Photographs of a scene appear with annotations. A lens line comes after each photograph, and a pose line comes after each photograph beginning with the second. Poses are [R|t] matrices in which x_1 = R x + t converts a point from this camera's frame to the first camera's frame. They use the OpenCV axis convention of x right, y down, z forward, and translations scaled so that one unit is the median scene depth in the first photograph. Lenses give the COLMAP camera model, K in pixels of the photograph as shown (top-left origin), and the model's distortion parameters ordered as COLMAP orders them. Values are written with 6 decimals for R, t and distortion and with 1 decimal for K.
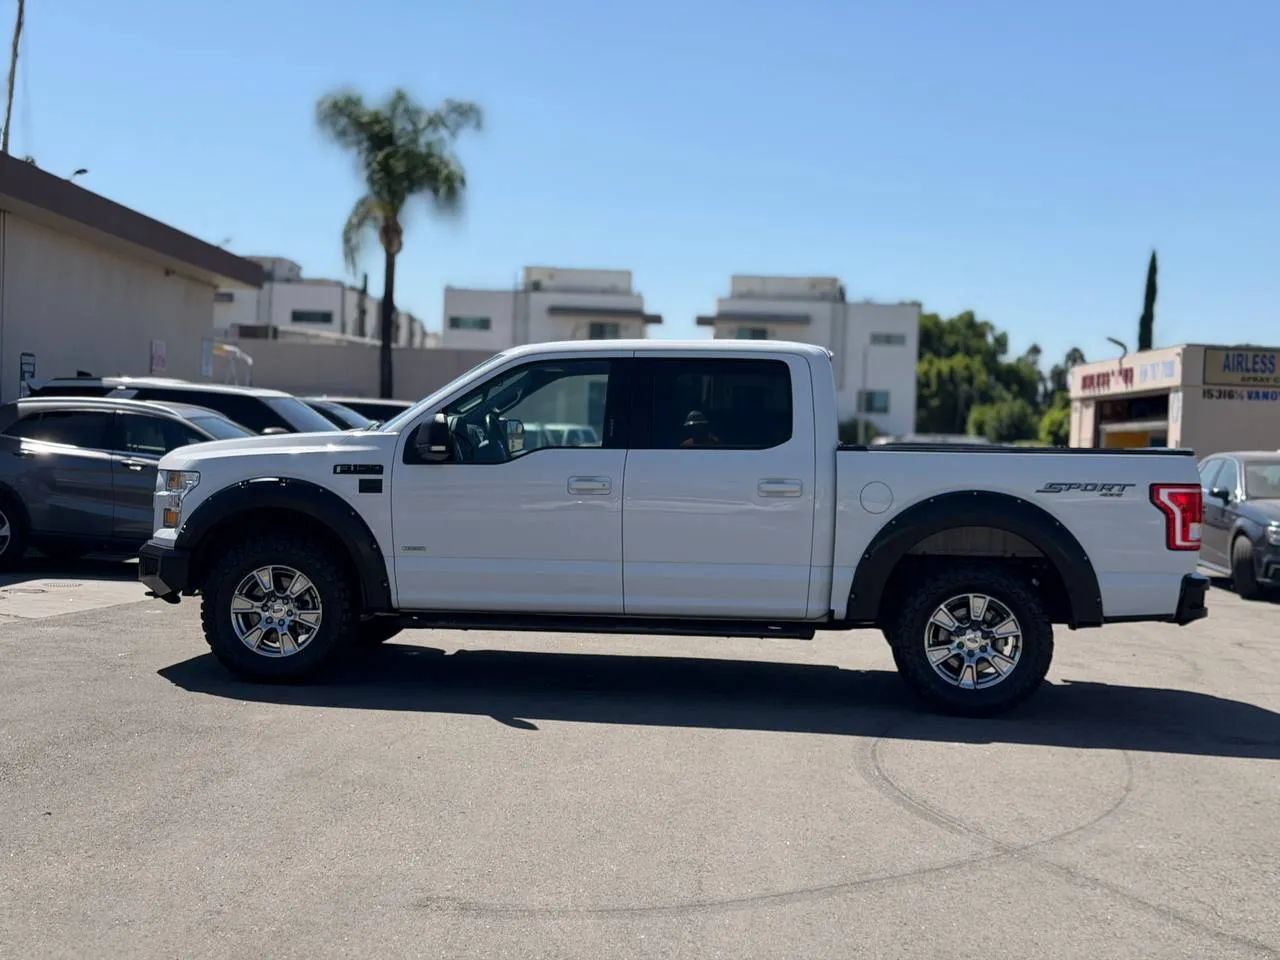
lens RADIAL K [[1782.0, 0, 640.0], [0, 1782.0, 480.0], [0, 0, 1]] dist [0.126396, -0.009122]
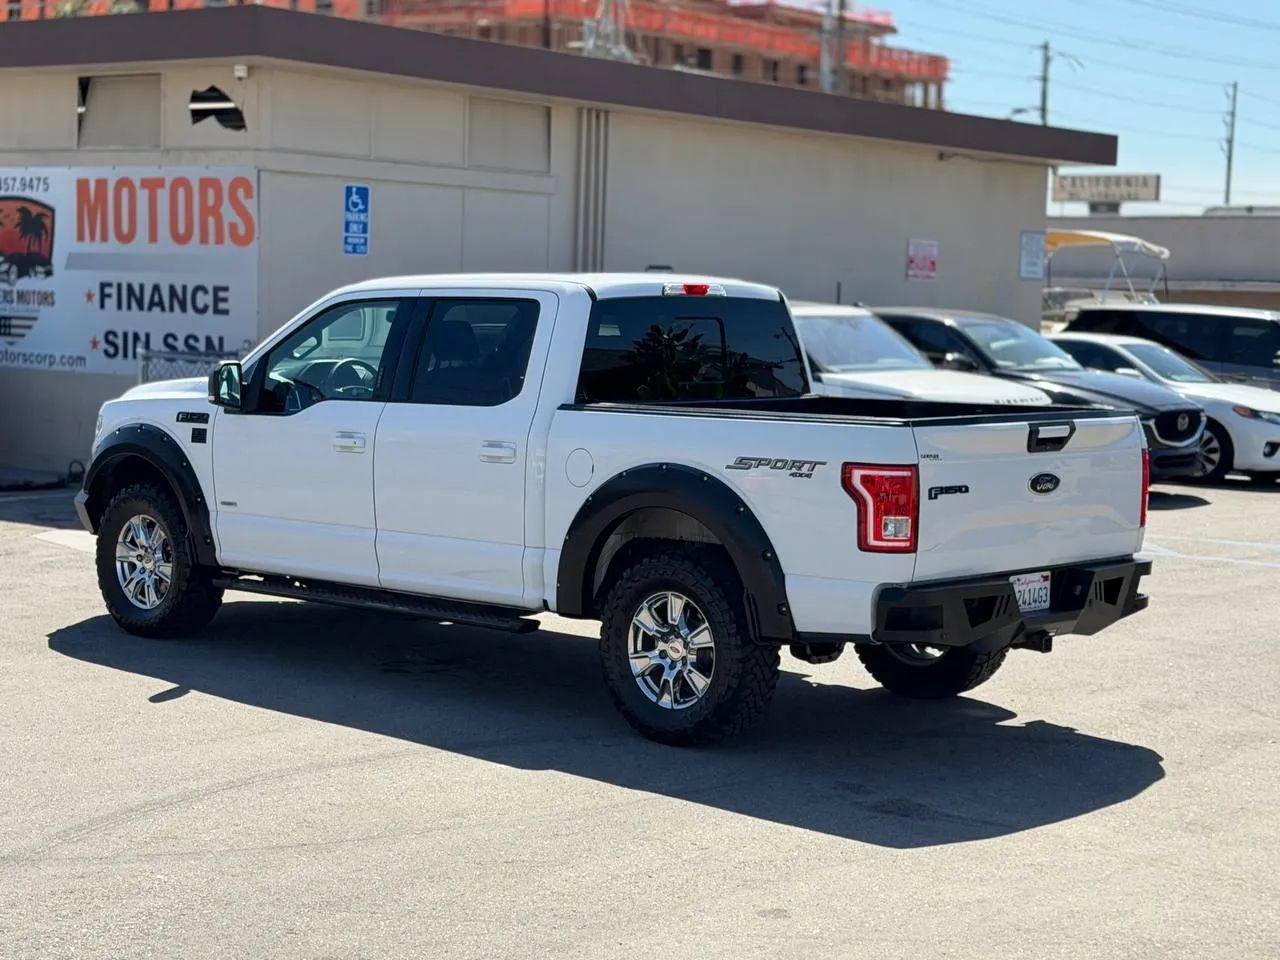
lens RADIAL K [[2332.3, 0, 640.0], [0, 2332.3, 480.0], [0, 0, 1]] dist [0.171975, 0.015492]
pose [[0.788765, 0.039780, -0.613406, 0.796205], [-0.016364, 0.998909, 0.043737, -0.031295], [0.614476, -0.024460, 0.788556, 0.162522]]
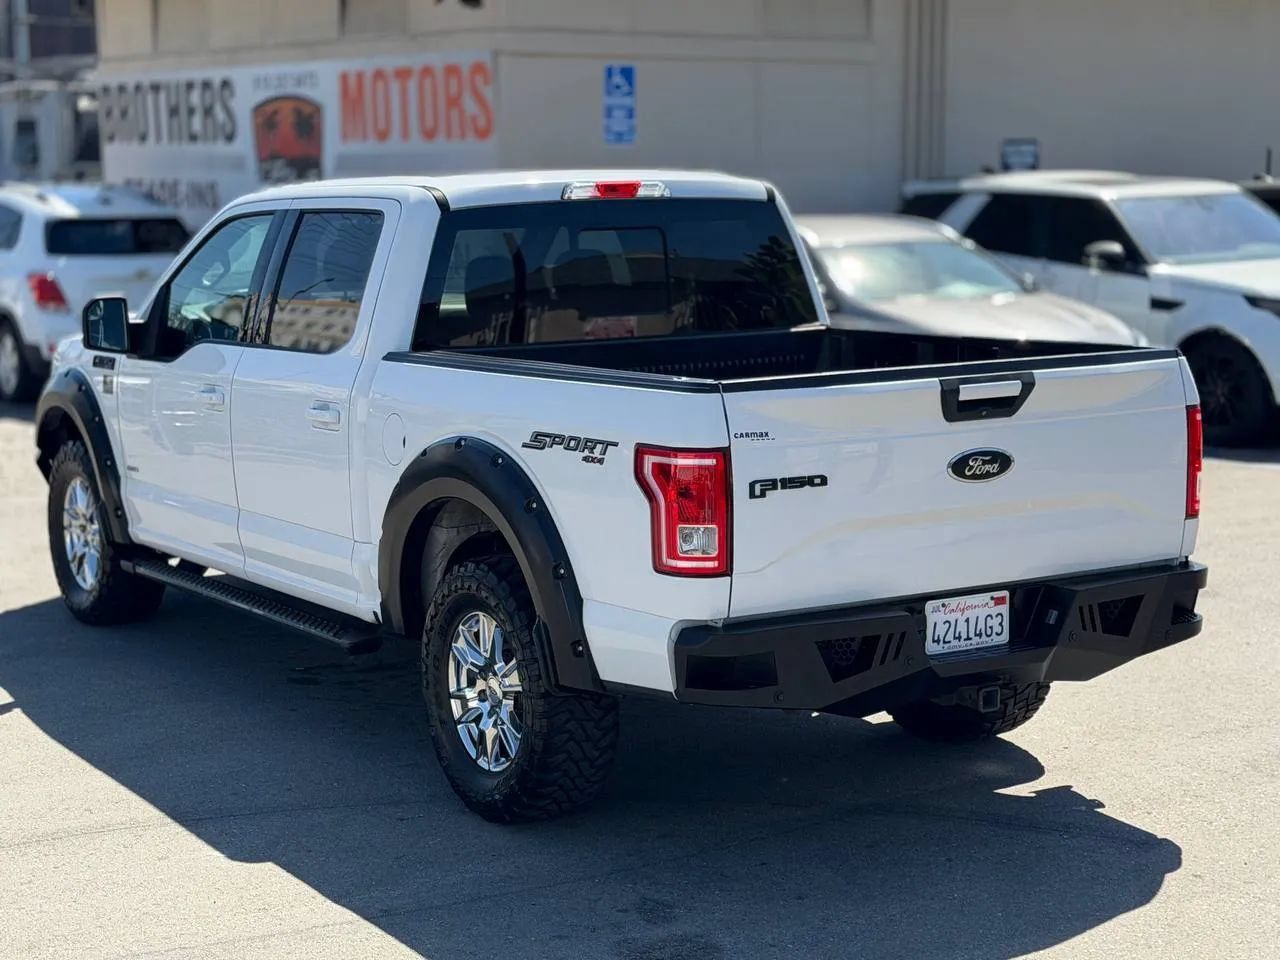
lens RADIAL K [[2332.3, 0, 640.0], [0, 2332.3, 480.0], [0, 0, 1]] dist [0.171975, 0.015492]
pose [[0.596813, 0.072021, -0.799141, 0.805838], [0.008810, 0.995315, 0.096280, -0.051564], [0.802332, -0.064501, 0.593383, 0.575502]]
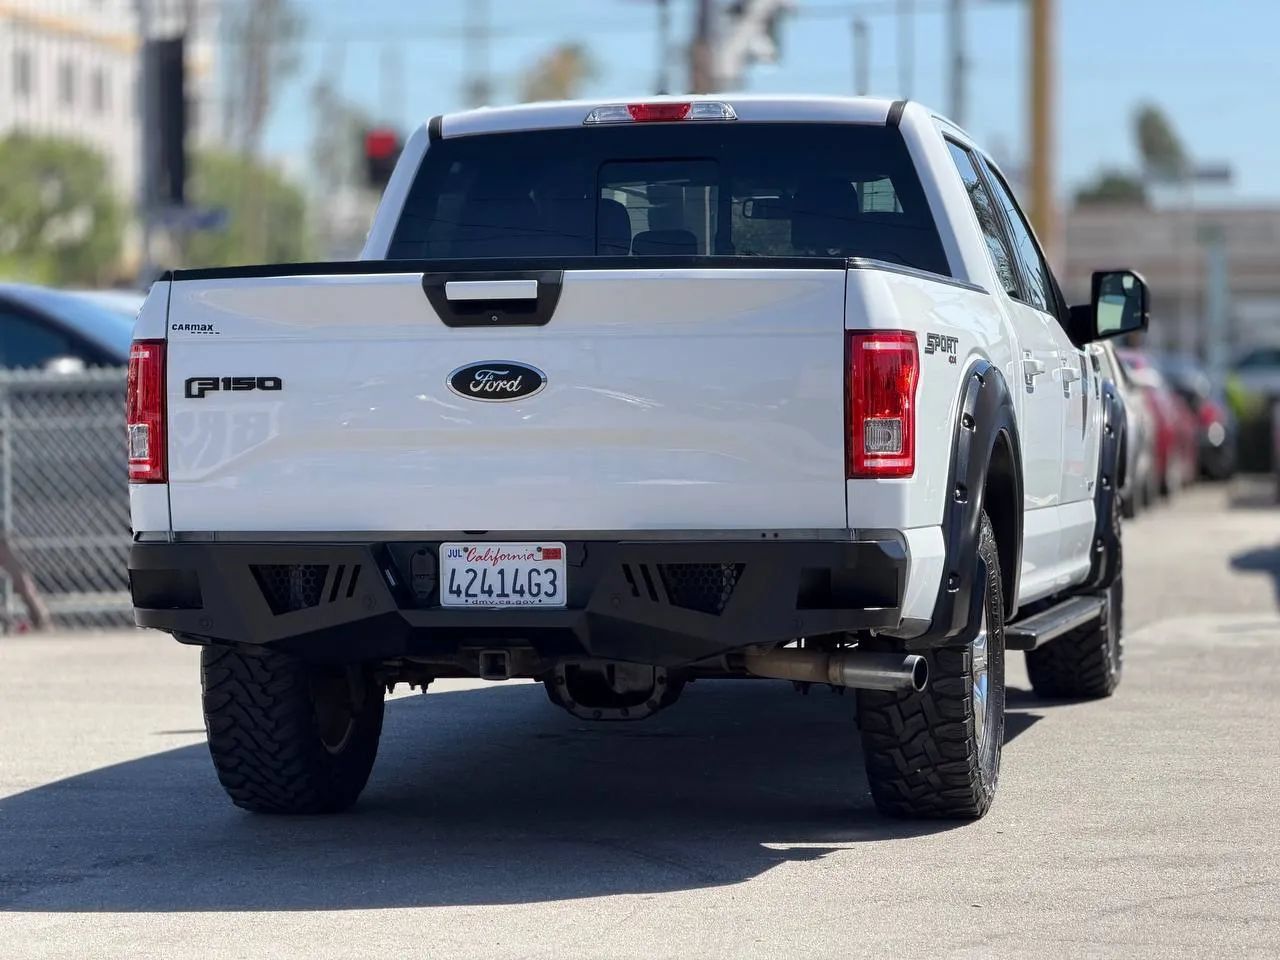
lens RADIAL K [[3852.4, 0, 640.0], [0, 3852.4, 480.0], [0, 0, 1]] dist [0.232108, 0.111929]
pose [[-0.129201, -0.005587, -0.991603, 1.250987], [-0.018571, 0.999822, -0.003214, 0.037999], [0.991445, 0.018000, -0.129282, 1.223600]]
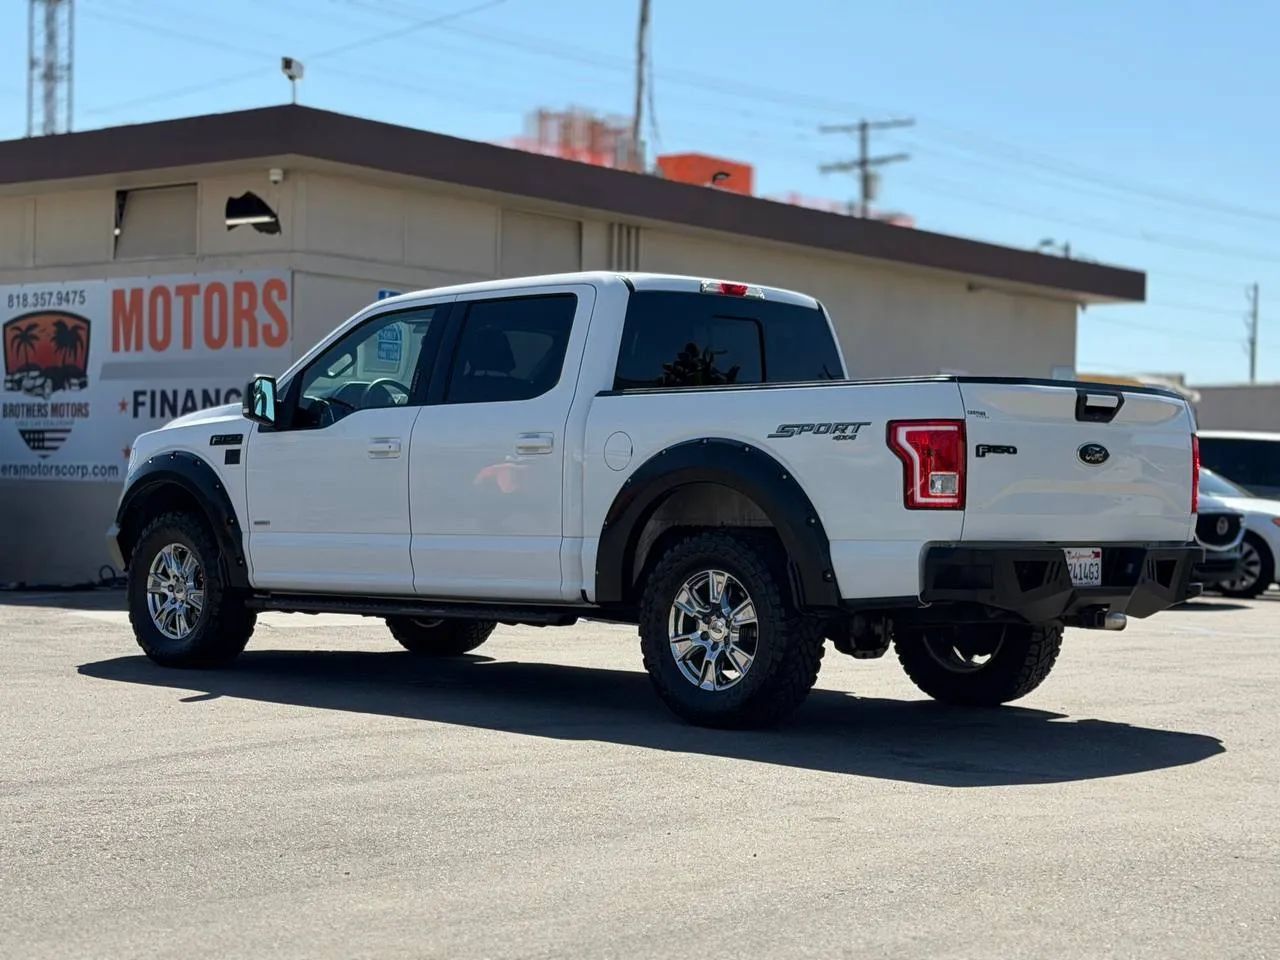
lens RADIAL K [[2332.3, 0, 640.0], [0, 2332.3, 480.0], [0, 0, 1]] dist [0.171975, 0.015492]
pose [[0.781651, -0.020984, -0.623363, 0.782178], [-0.011032, 0.998812, -0.047456, 0.071432], [0.623618, 0.043971, 0.780491, 0.173490]]
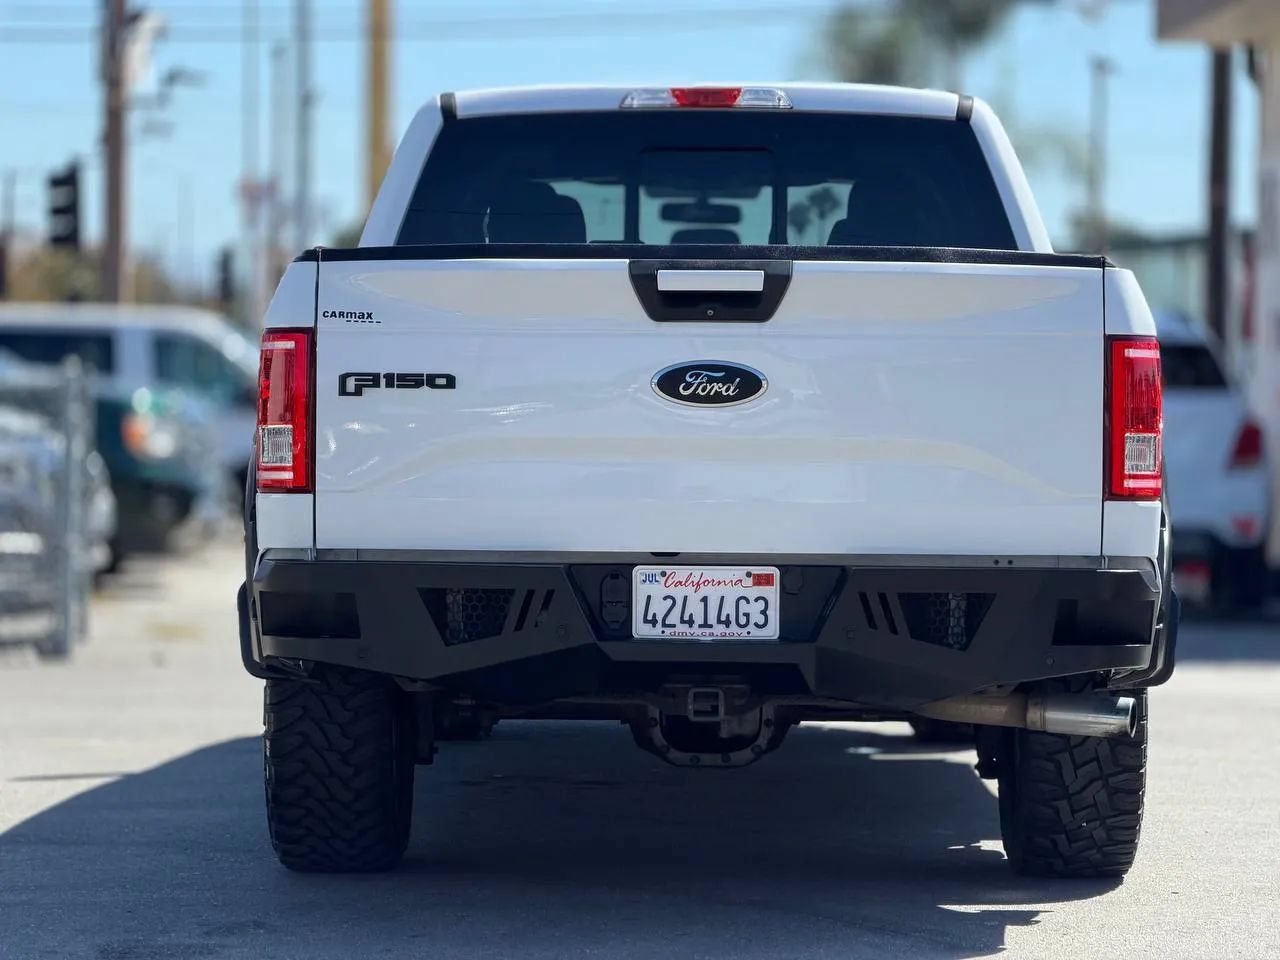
lens RADIAL K [[3852.4, 0, 640.0], [0, 3852.4, 480.0], [0, 0, 1]] dist [0.232108, 0.111929]
pose [[0.070563, -0.017230, -0.997358, 1.150575], [-0.032947, 0.999265, -0.019594, 0.049183], [0.996963, 0.034243, 0.069944, 0.992334]]
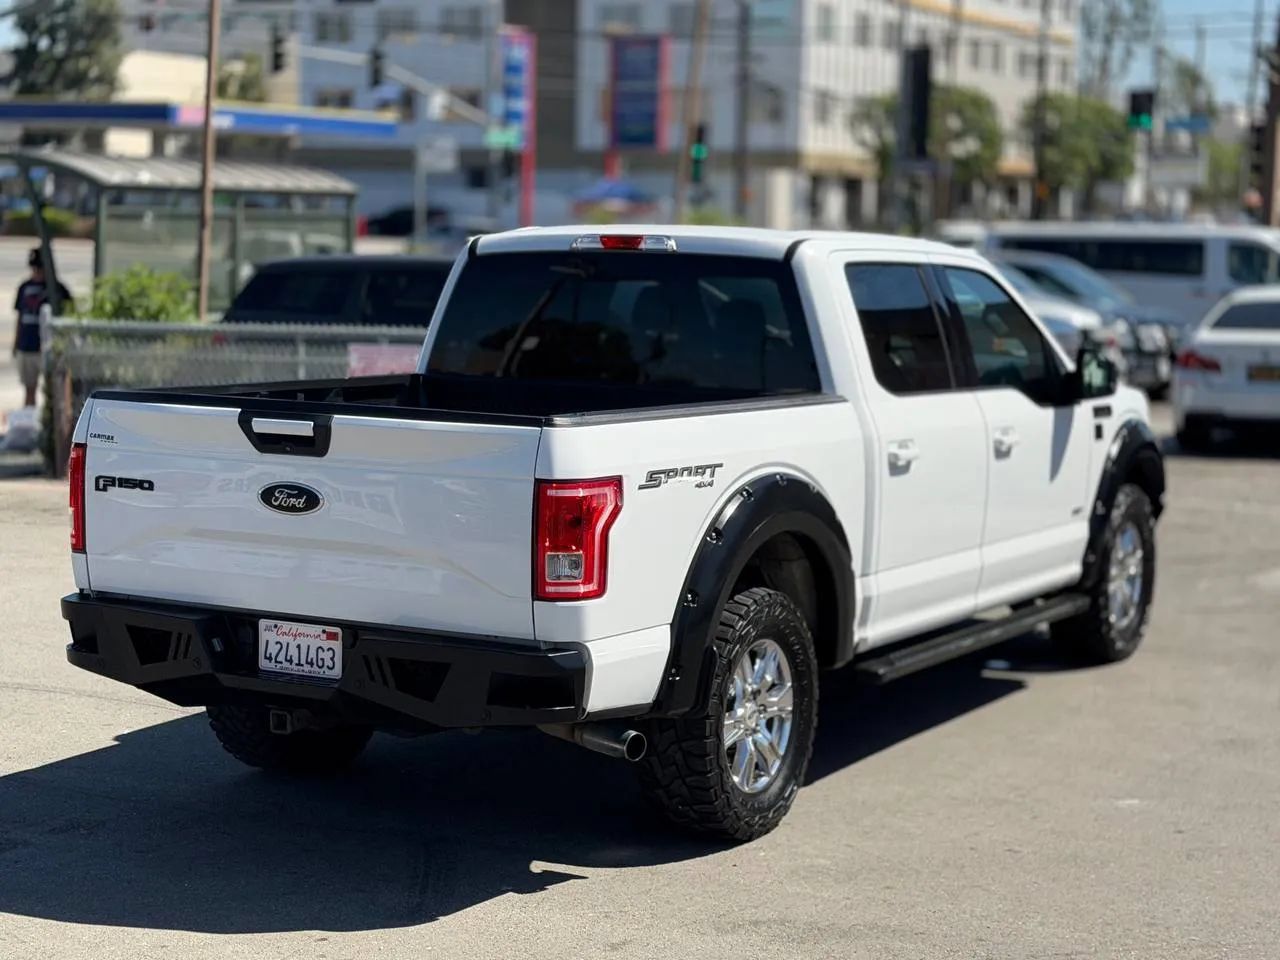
lens RADIAL K [[2332.3, 0, 640.0], [0, 2332.3, 480.0], [0, 0, 1]] dist [0.171975, 0.015492]
pose [[-0.422385, 0.058968, -0.904496, 0.923650], [-0.051396, 0.994718, 0.088851, -0.064187], [0.904958, 0.084017, -0.417123, 1.464986]]
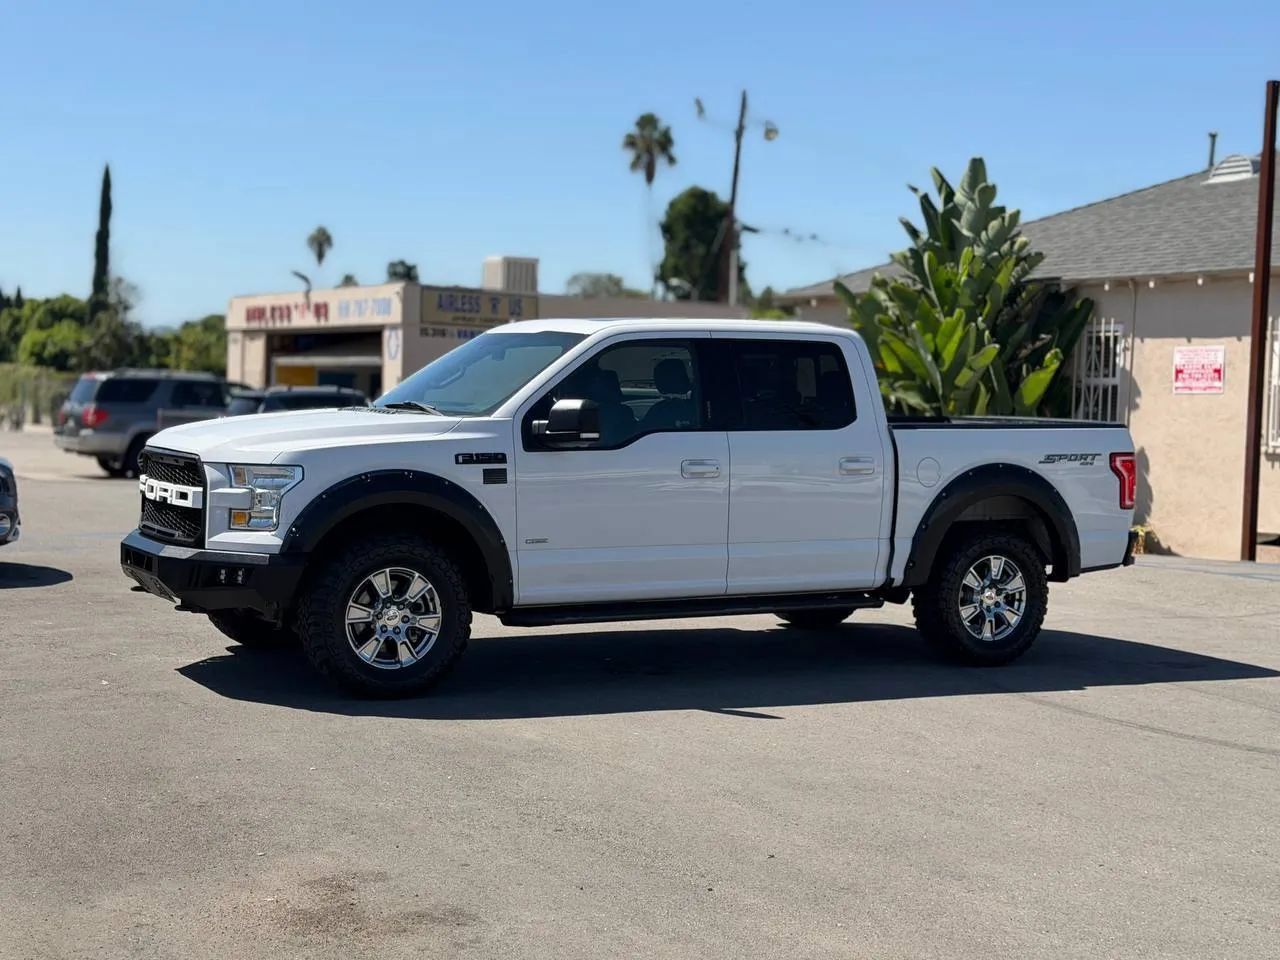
lens RADIAL K [[1824.0, 0, 640.0], [0, 1824.0, 480.0], [0, 0, 1]] dist [0.137826, 0.026500]
pose [[0.830298, -0.034445, 0.556254, -0.613435], [0.009809, 0.998837, 0.047209, -0.038521], [-0.557234, -0.033742, 0.829670, 0.173934]]
